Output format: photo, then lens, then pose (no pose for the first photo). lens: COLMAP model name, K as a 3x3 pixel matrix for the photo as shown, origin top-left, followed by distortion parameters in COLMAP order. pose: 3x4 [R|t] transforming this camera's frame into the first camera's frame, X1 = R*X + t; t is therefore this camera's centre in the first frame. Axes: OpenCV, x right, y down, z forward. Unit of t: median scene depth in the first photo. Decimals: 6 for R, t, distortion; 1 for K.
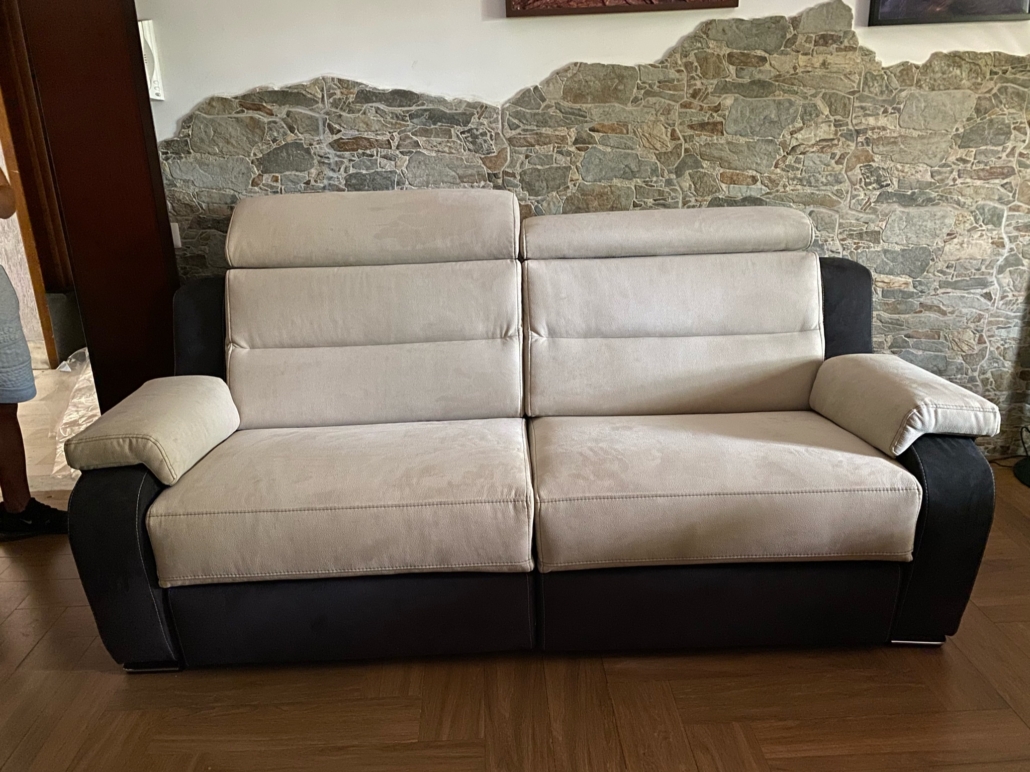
lens RADIAL K [[775.1, 0, 514.8], [0, 775.1, 390.3], [0, 0, 1]] dist [0.019335, -0.011245]
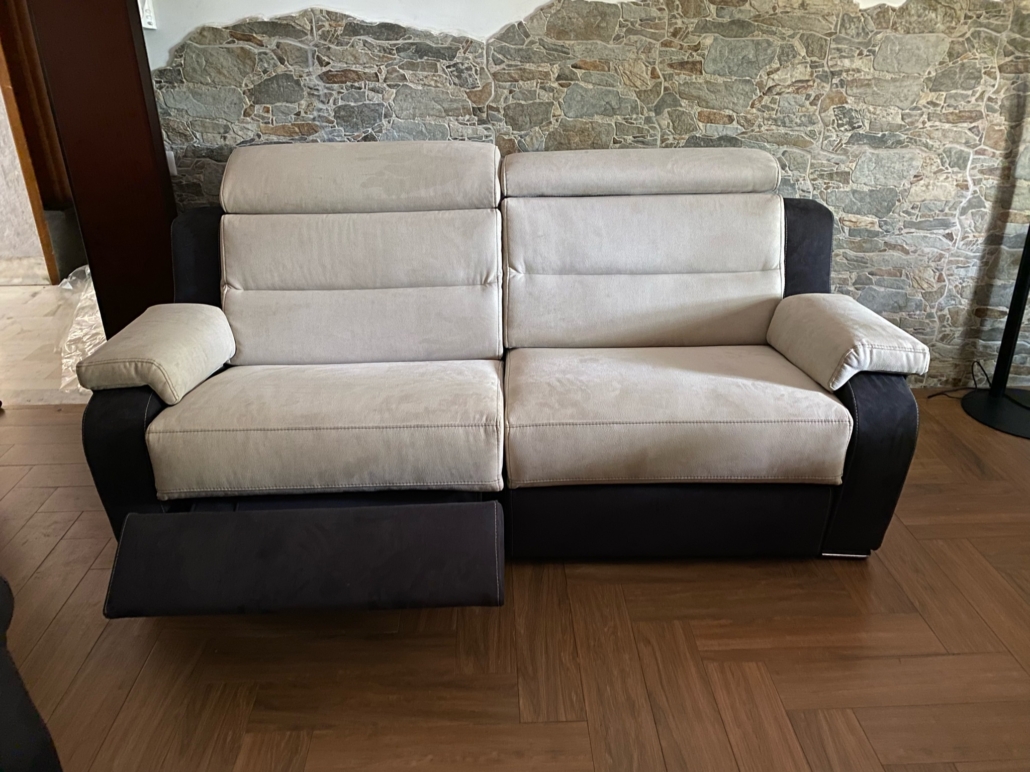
lens RADIAL K [[775.1, 0, 518.0], [0, 775.1, 386.1], [0, 0, 1]] dist [0.019335, -0.011245]
pose [[0.999797, 0.018715, 0.007399, 0.025142], [-0.019378, 0.994498, 0.102952, -0.019485], [-0.005431, -0.103074, 0.994659, -0.066962]]
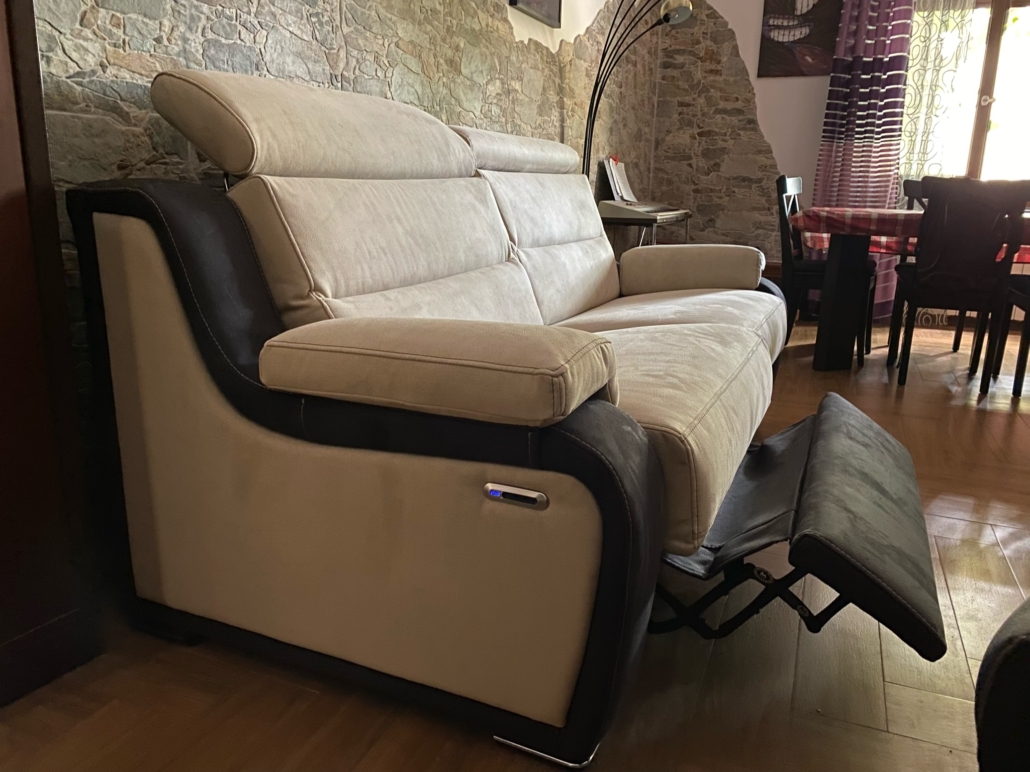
lens RADIAL K [[775.1, 0, 514.7], [0, 775.1, 379.7], [0, 0, 1]] dist [0.019335, -0.011245]
pose [[0.437711, -0.184353, 0.880013, -0.729221], [0.254508, 0.964128, 0.075385, 0.013487], [-0.862343, 0.190973, 0.468928, 0.525471]]
